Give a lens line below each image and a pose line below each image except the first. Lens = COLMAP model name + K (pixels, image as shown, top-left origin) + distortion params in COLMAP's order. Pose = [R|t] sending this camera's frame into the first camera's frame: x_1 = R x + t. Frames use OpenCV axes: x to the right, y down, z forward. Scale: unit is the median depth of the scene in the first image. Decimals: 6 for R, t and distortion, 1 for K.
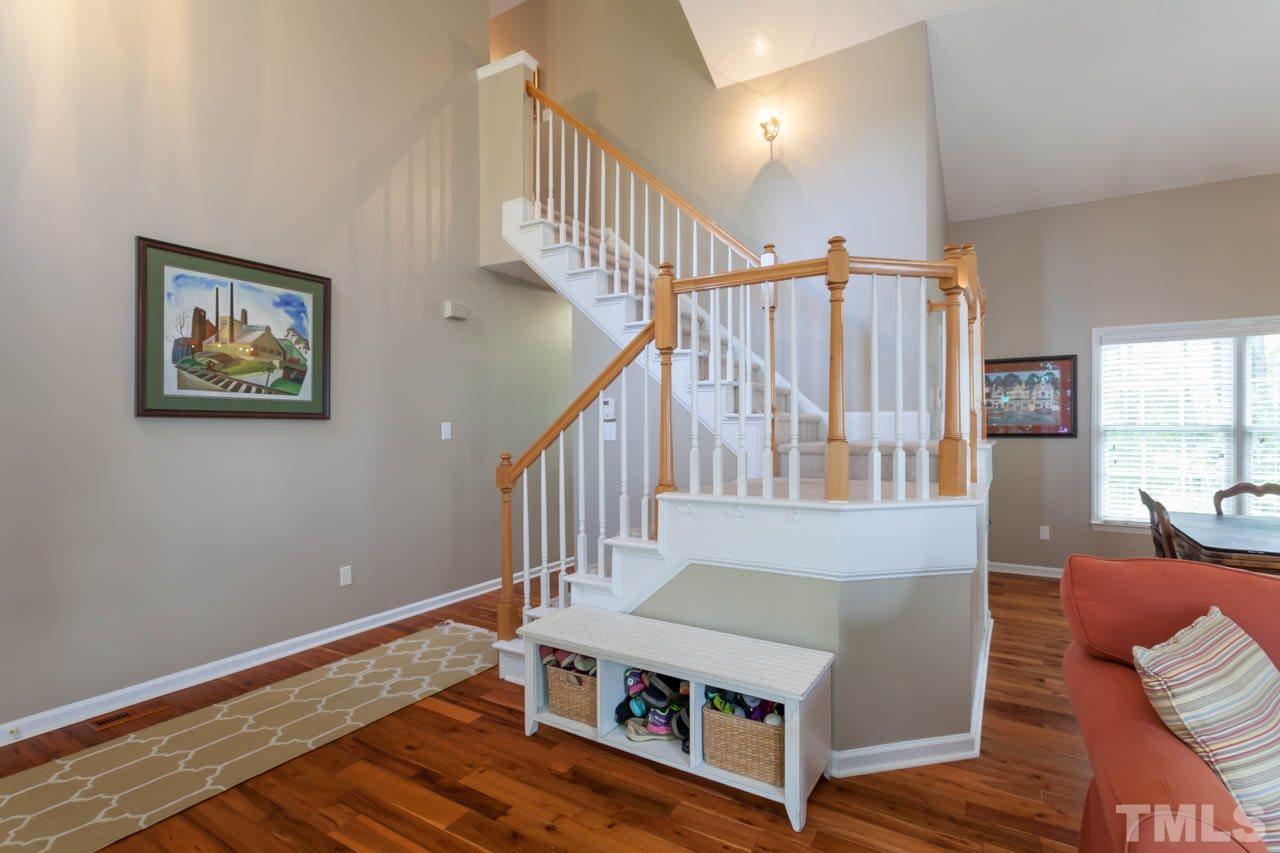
lens RADIAL K [[603.7, 0, 640.0], [0, 603.7, 426.5], [0, 0, 1]] dist [-0.001972, -0.000464]
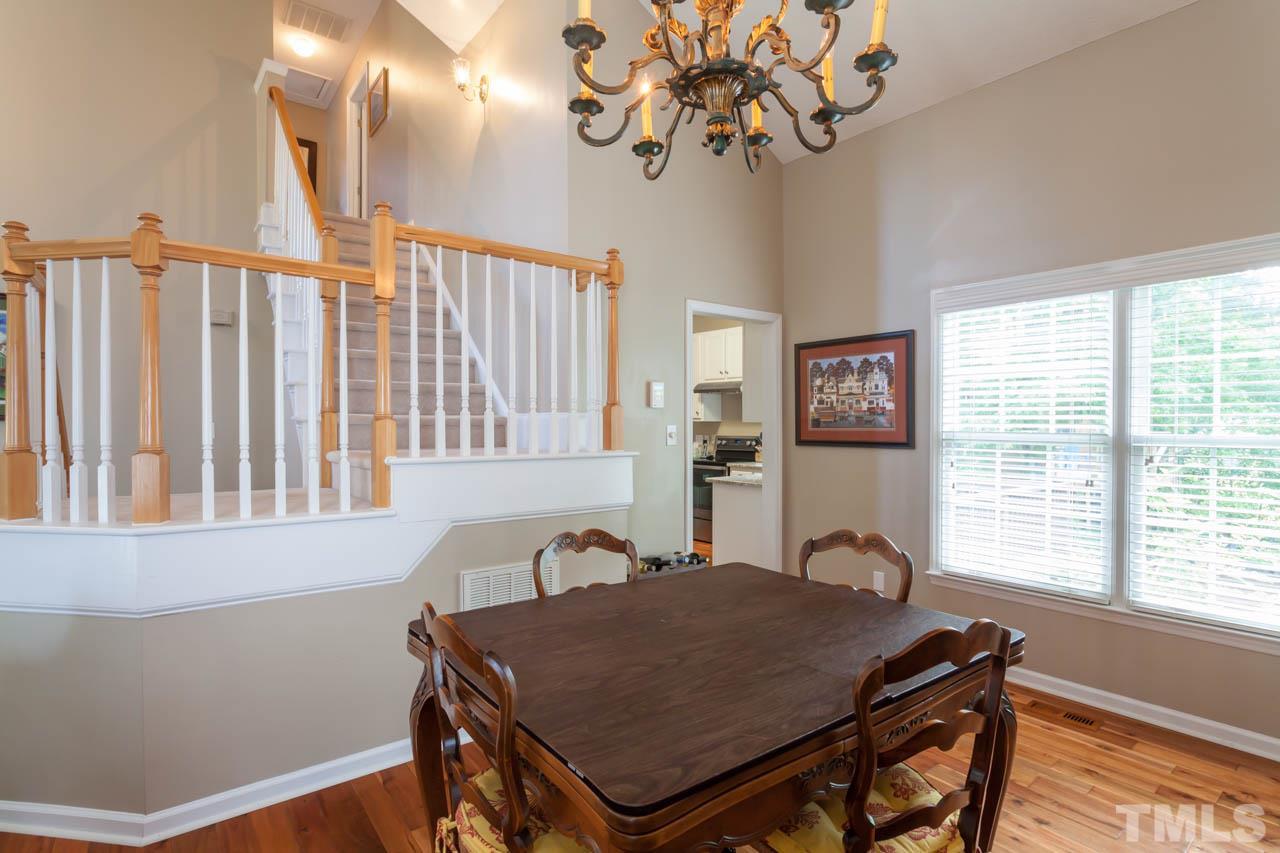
lens RADIAL K [[623.8, 0, 640.0], [0, 623.8, 426.5], [0, 0, 1]] dist [0.002813, 0.000327]
pose [[0.934636, 0.006405, -0.355549, 1.076040], [-0.002516, 0.999932, 0.011399, -0.022844], [0.355598, -0.009759, 0.934588, 0.336467]]
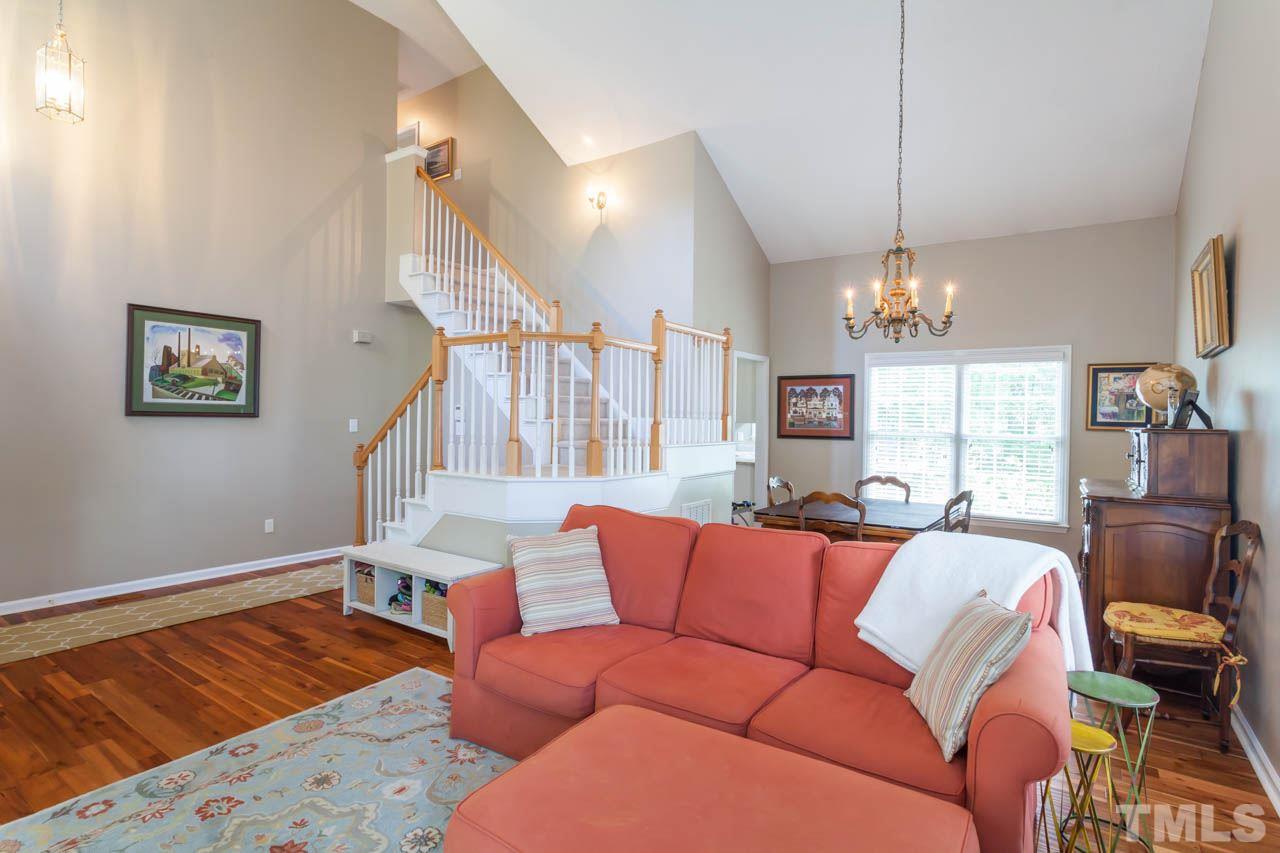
lens RADIAL K [[631.3, 0, 636.5], [0, 631.3, 417.5], [0, 0, 1]] dist [-0.004687, 0.000009]
pose [[0.998283, 0.019336, -0.055283, 0.541981], [-0.019182, 0.999811, 0.003300, -0.038177], [0.055337, -0.002234, 0.998465, -0.527021]]
